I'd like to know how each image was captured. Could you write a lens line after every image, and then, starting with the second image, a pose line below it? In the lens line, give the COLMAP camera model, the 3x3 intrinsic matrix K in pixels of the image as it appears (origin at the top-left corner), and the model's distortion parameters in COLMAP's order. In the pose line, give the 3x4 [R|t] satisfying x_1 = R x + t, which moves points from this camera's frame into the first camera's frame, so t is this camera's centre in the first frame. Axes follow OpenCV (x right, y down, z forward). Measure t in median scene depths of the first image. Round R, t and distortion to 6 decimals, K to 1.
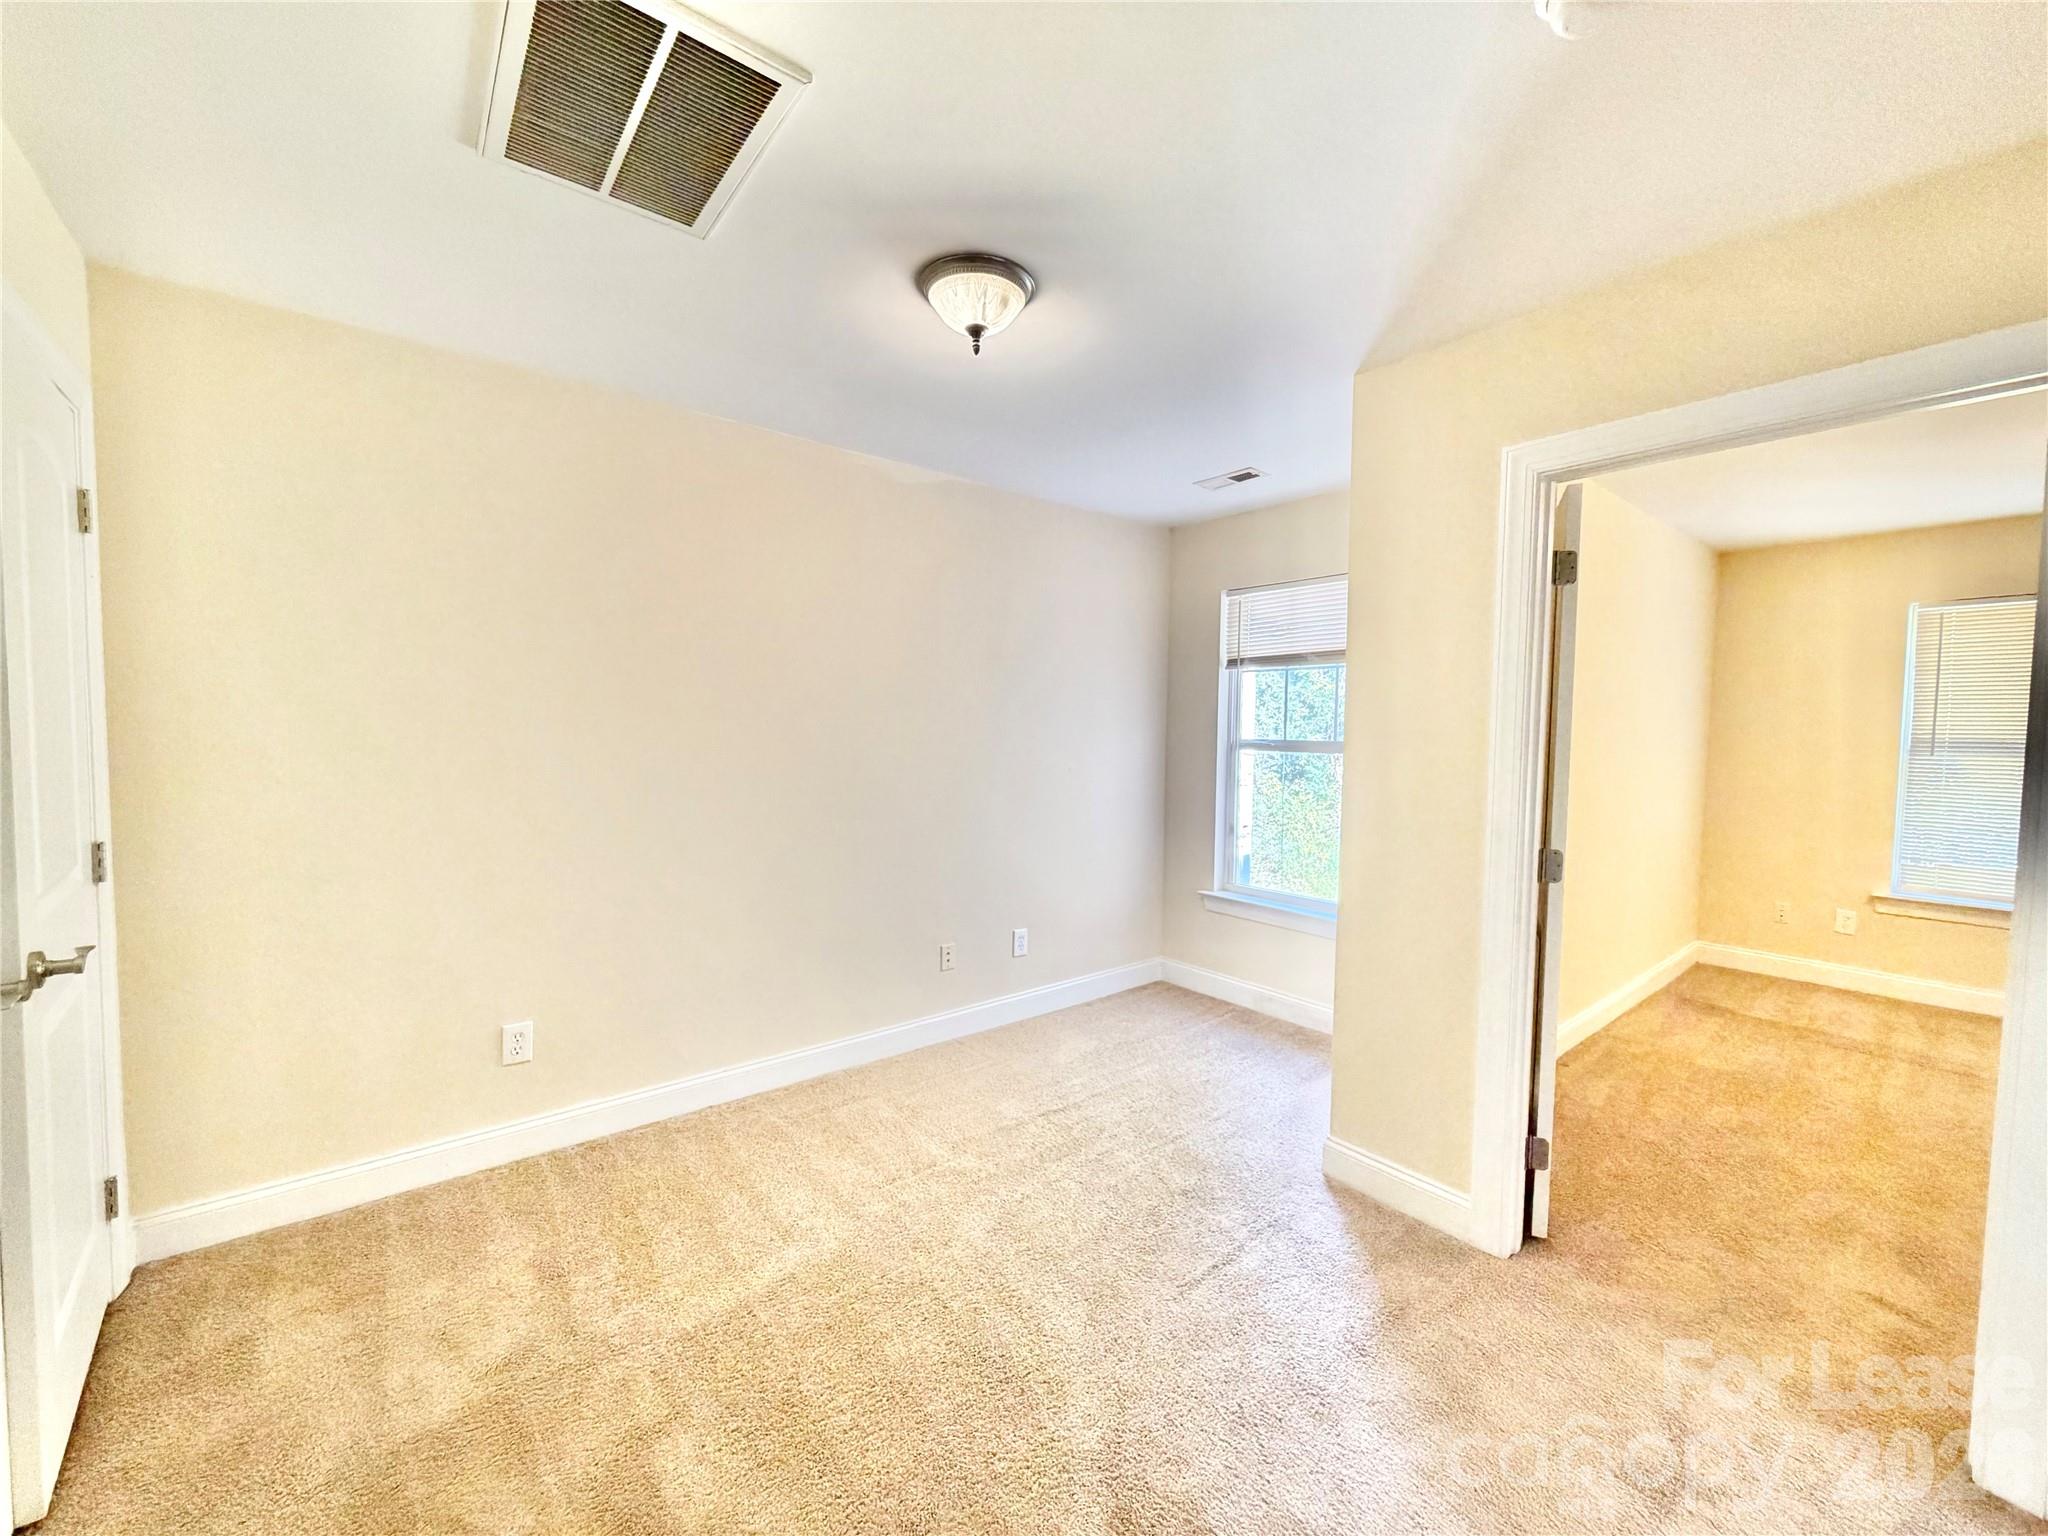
lens RADIAL K [[815.6, 0, 1031.6], [0, 815.6, 769.9], [0, 0, 1]] dist [0.001174, -0.000462]
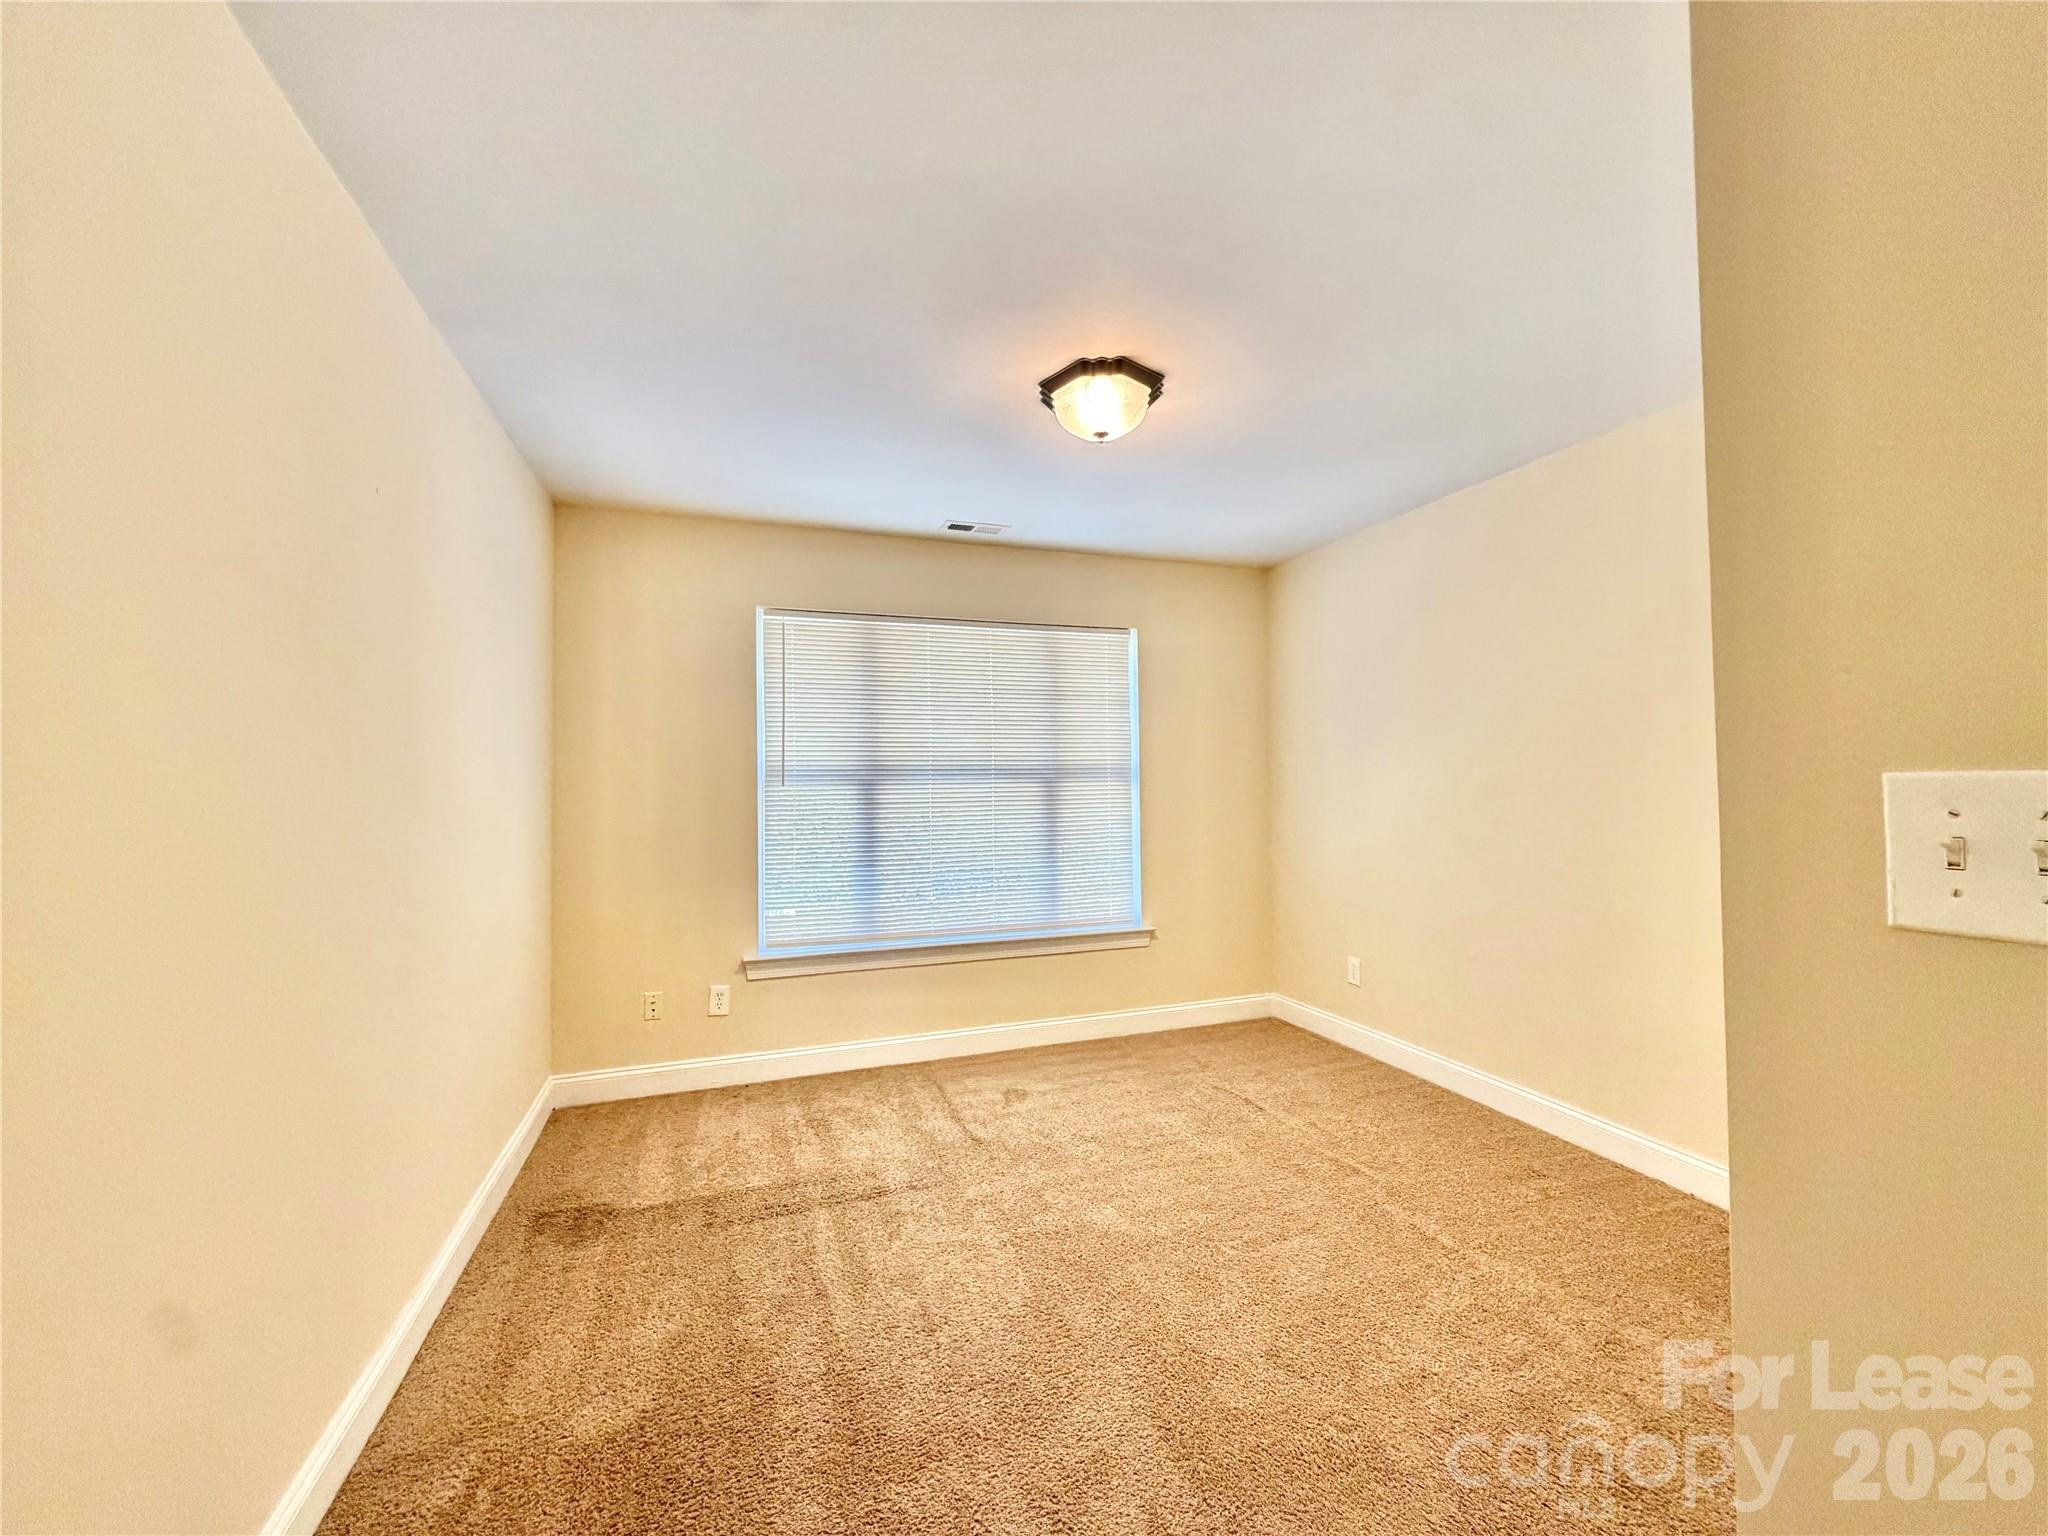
lens RADIAL K [[815.6, 0, 1031.6], [0, 815.6, 769.9], [0, 0, 1]] dist [0.001174, -0.000462]
pose [[0.330267, 0.004393, 0.943877, 0.372177], [0.060824, 0.997812, -0.025926, 0.003258], [-0.941926, 0.065973, 0.329277, 0.467270]]
